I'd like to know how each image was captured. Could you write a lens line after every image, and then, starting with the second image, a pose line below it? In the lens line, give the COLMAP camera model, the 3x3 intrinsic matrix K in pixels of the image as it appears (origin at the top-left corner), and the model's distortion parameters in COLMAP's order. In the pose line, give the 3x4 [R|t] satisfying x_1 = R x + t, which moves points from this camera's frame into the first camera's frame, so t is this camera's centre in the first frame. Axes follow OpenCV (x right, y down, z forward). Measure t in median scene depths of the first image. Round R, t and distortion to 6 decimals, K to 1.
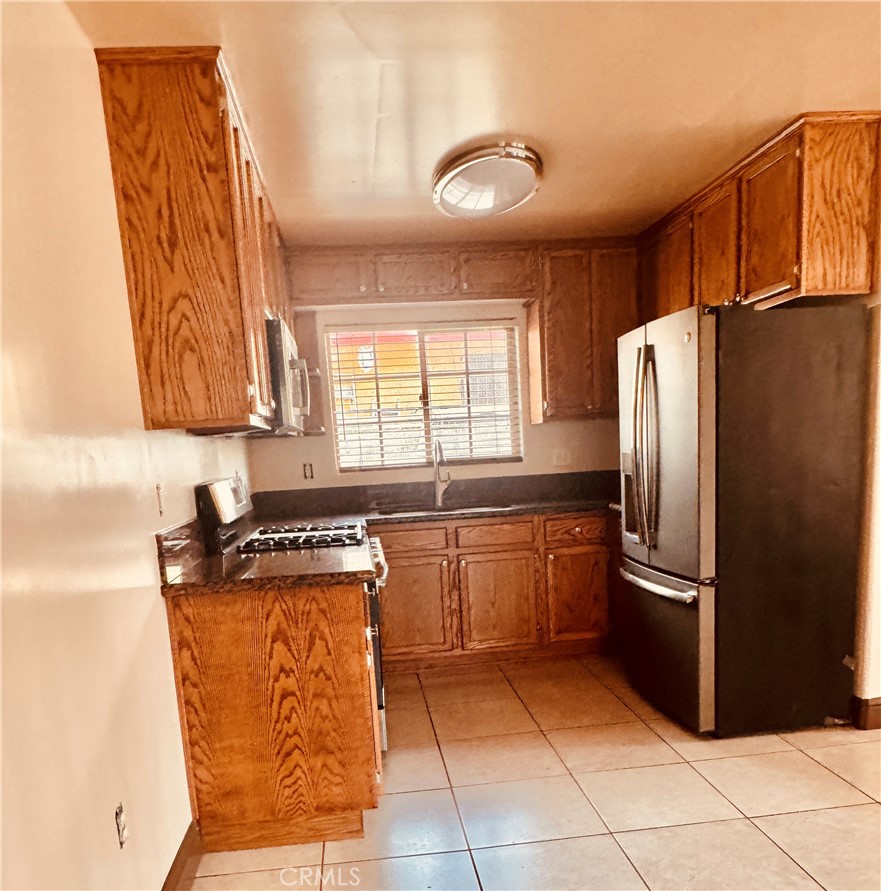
lens RADIAL K [[760.5, 0, 440.5], [0, 760.5, 585.0], [0, 0, 1]] dist [-0.002165, 0.005644]
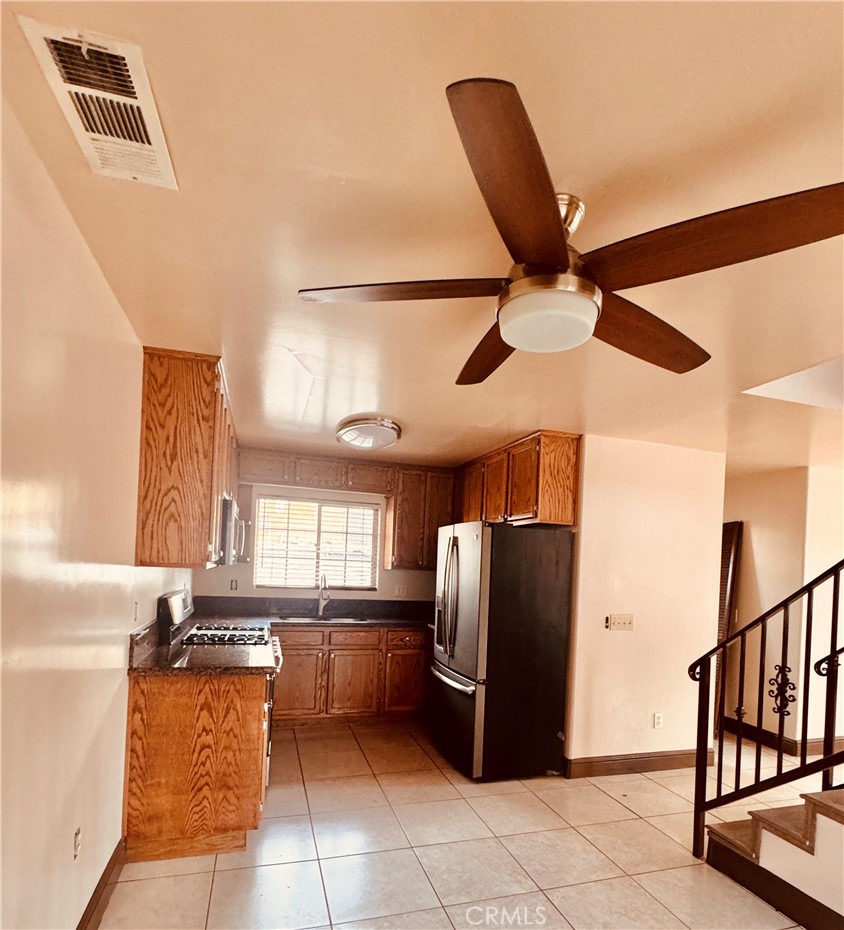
lens RADIAL K [[517.1, 0, 421.6], [0, 517.1, 563.7], [0, 0, 1]] dist [0.000854, 0.000257]
pose [[0.977346, 0.101457, 0.185747, -0.009711], [-0.065959, 0.979916, -0.188185, -0.037346], [-0.201110, 0.171670, 0.964409, -0.103514]]
